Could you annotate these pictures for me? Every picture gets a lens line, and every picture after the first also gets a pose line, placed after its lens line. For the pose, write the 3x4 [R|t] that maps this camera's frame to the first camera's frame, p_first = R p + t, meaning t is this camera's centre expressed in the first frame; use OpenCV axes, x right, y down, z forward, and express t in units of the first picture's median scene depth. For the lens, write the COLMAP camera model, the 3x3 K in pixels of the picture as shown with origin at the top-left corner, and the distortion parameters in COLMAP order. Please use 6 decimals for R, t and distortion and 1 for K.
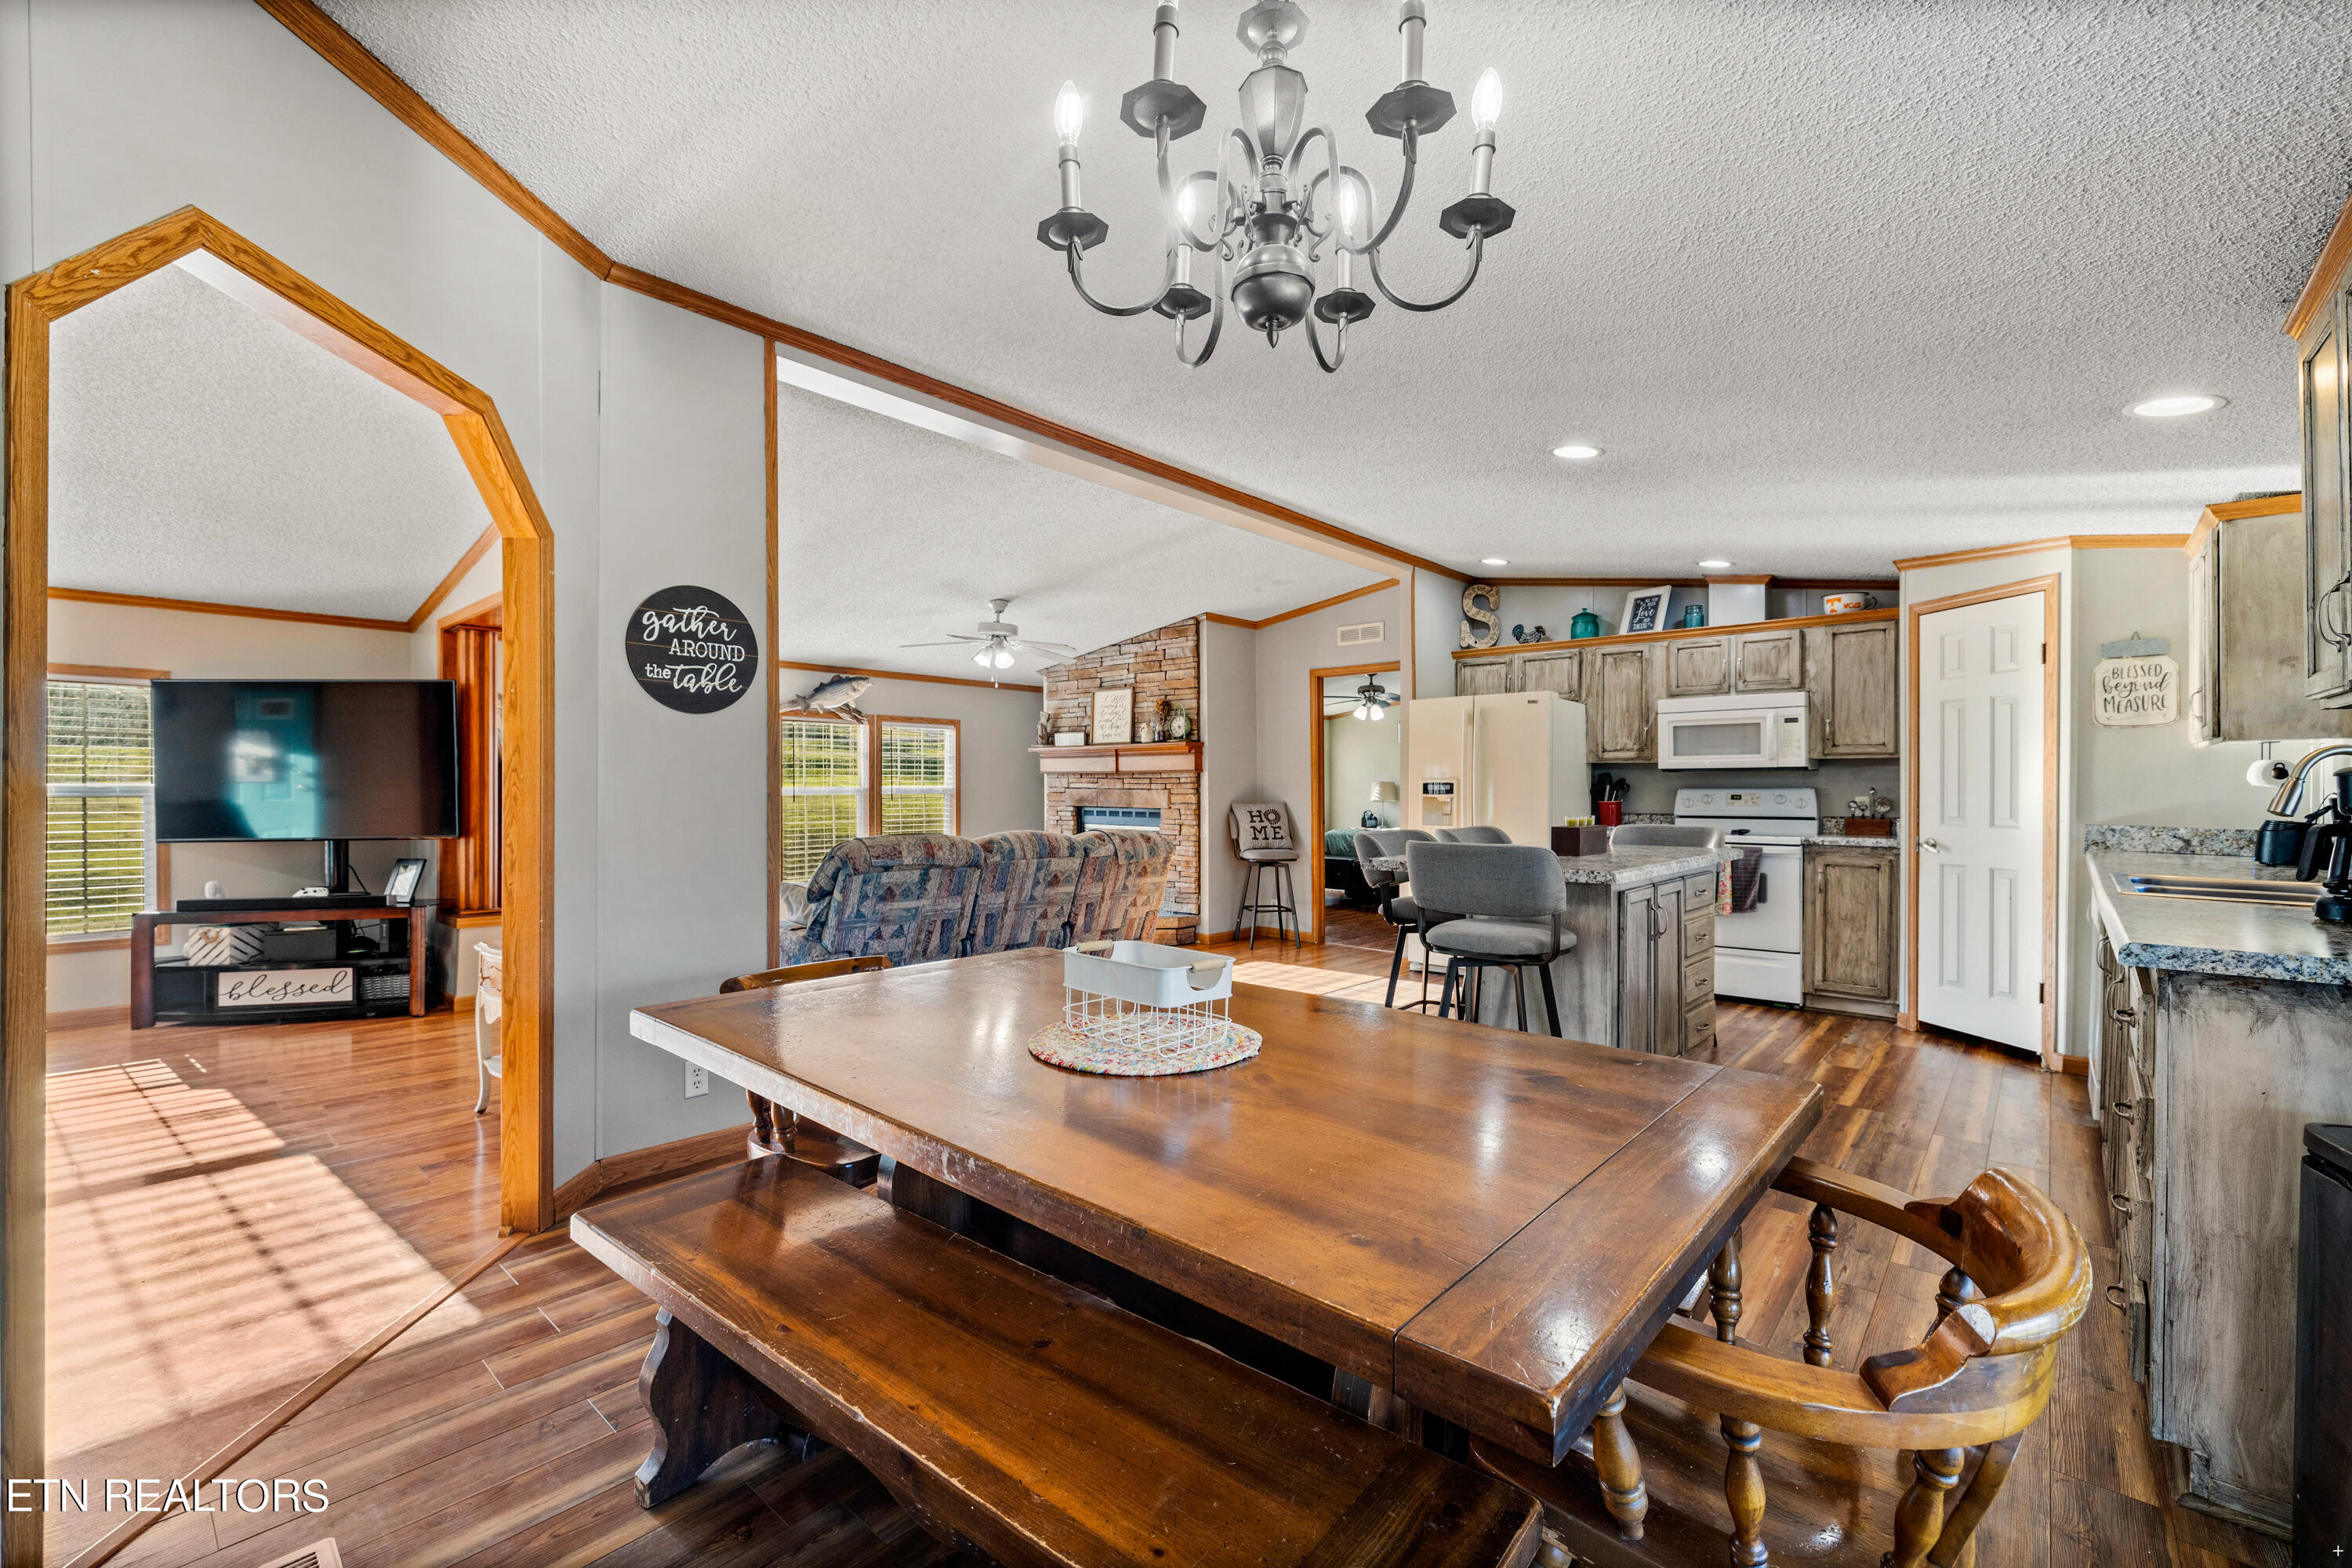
lens RADIAL K [[988.3, 0, 1168.1], [0, 988.3, 779.1], [0, 0, 1]] dist [-0.002837, -0.000194]
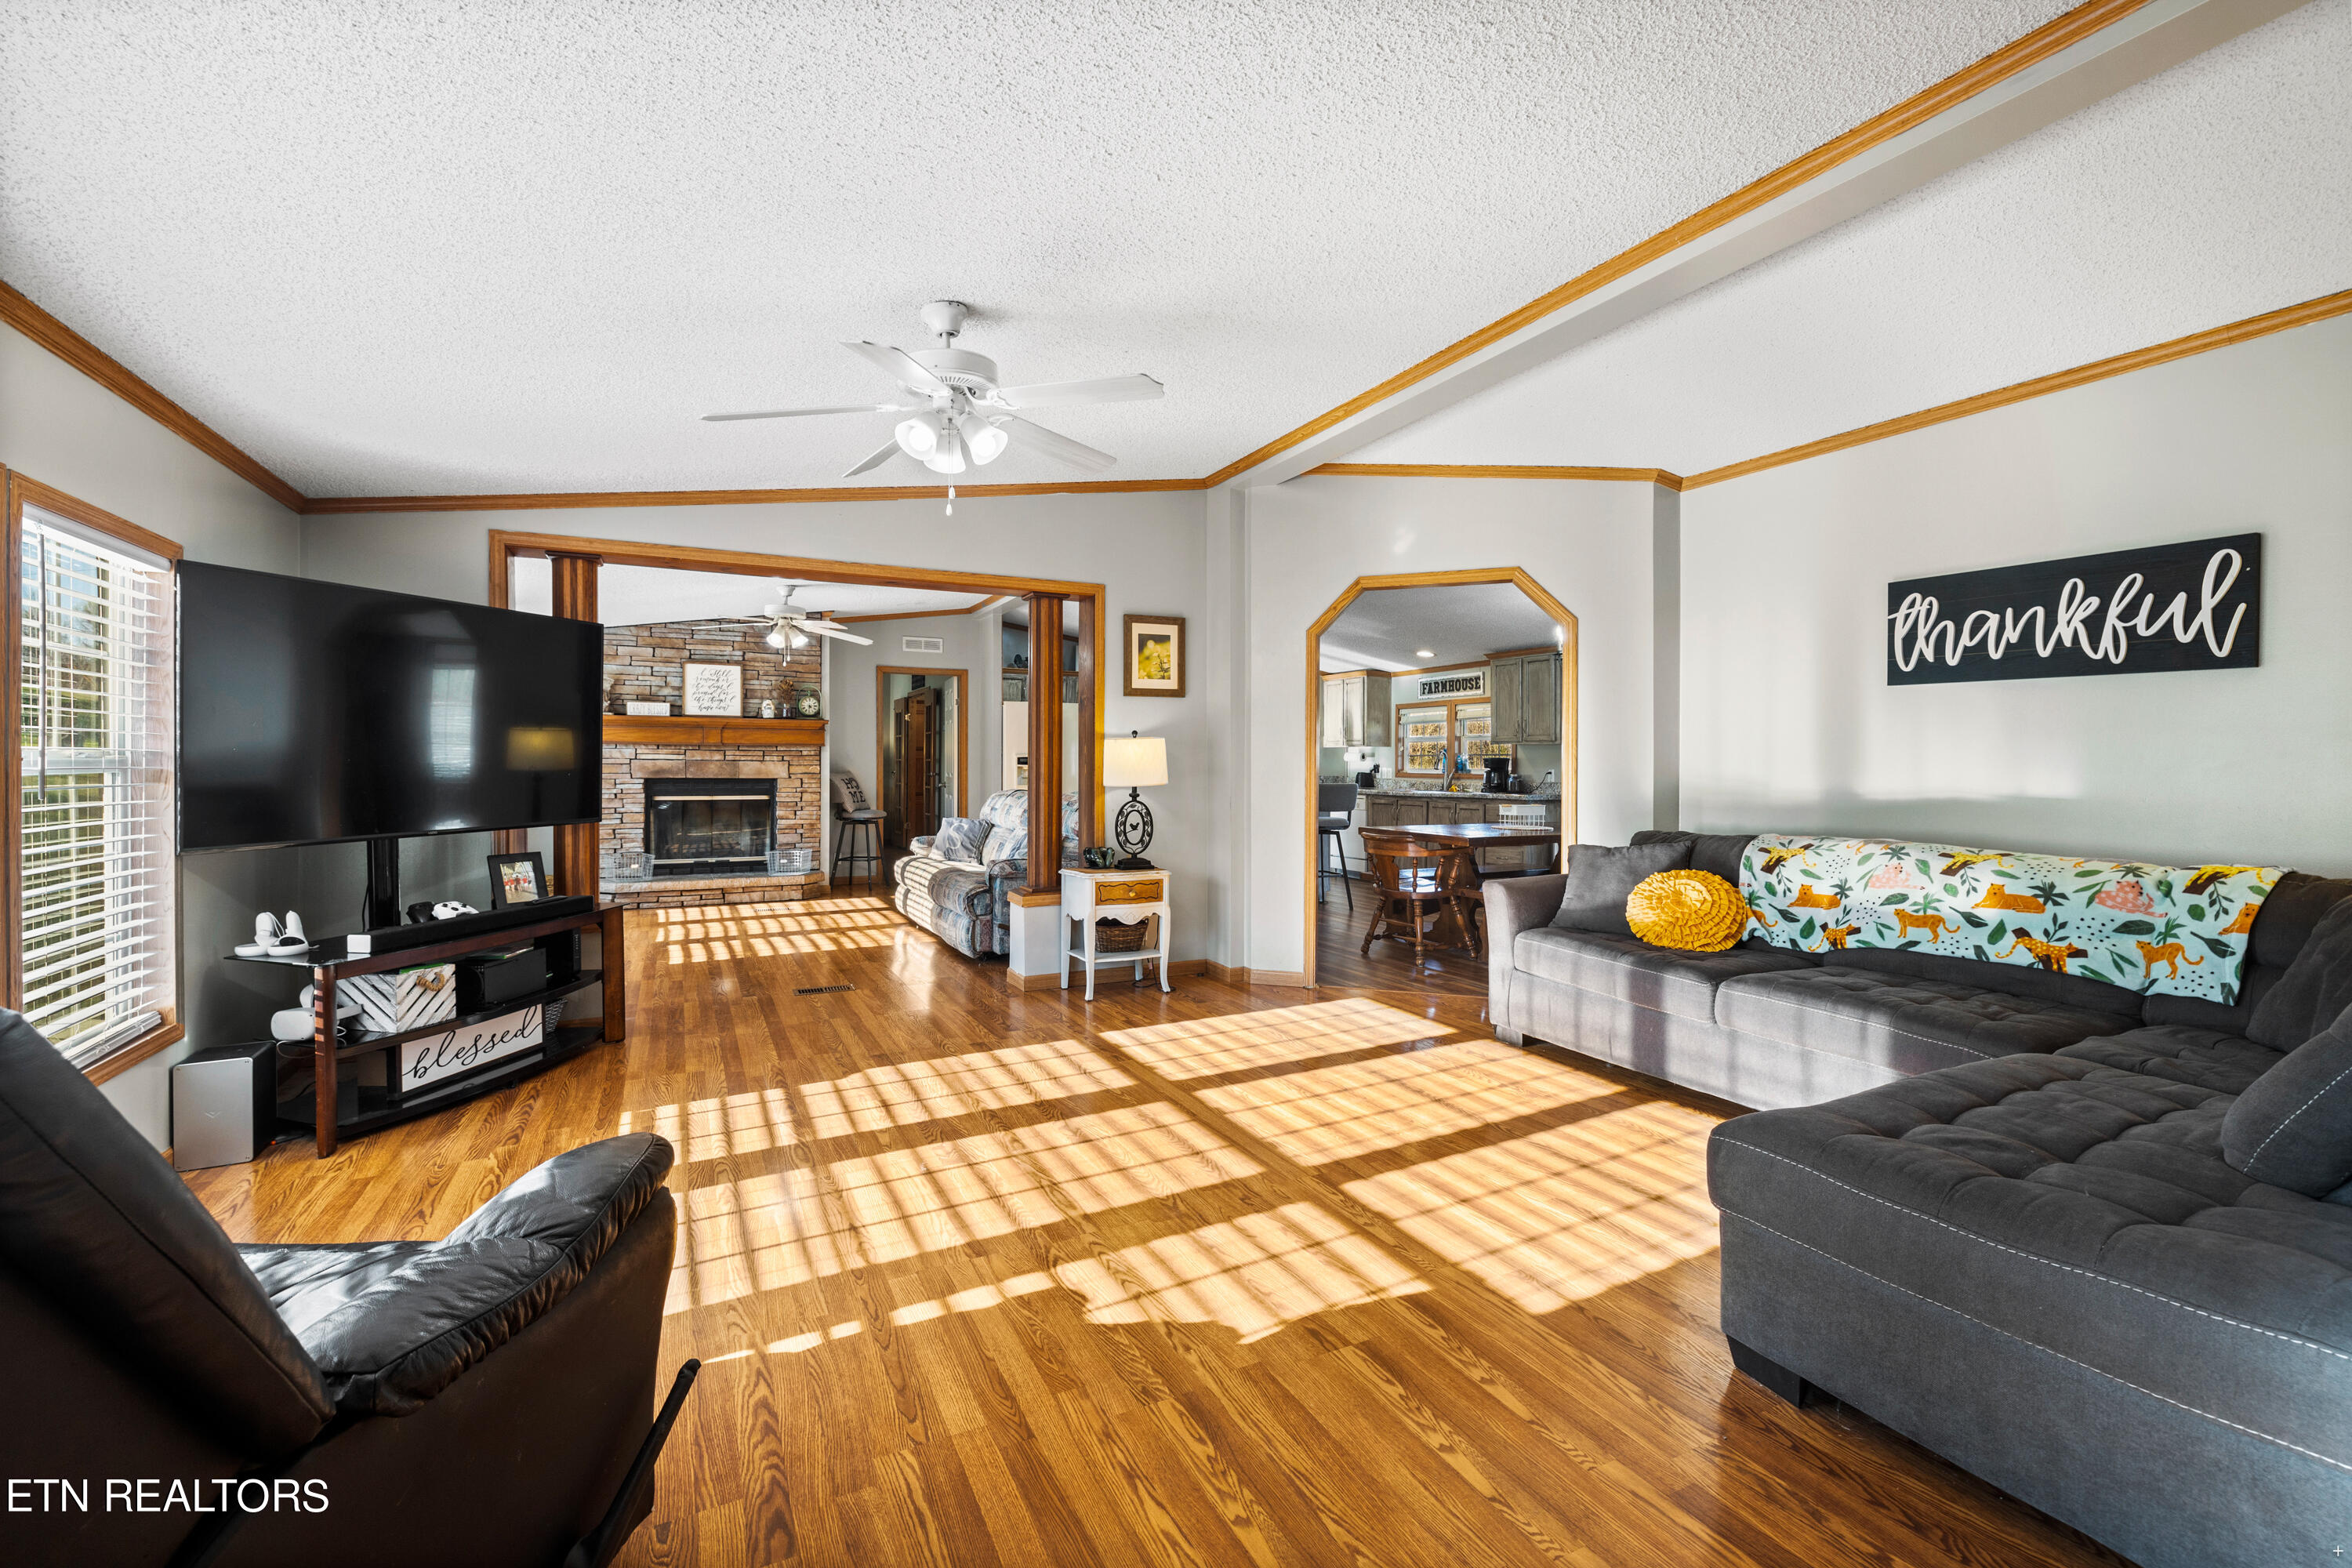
lens RADIAL K [[988.7, 0, 1177.8], [0, 988.7, 762.7], [0, 0, 1]] dist [-0.001598, -0.000117]
pose [[0.361880, 0.000917, 0.932224, -1.142230], [-0.012140, 0.999919, 0.003729, 0.003652], [-0.932145, -0.012667, 0.361862, 0.239819]]
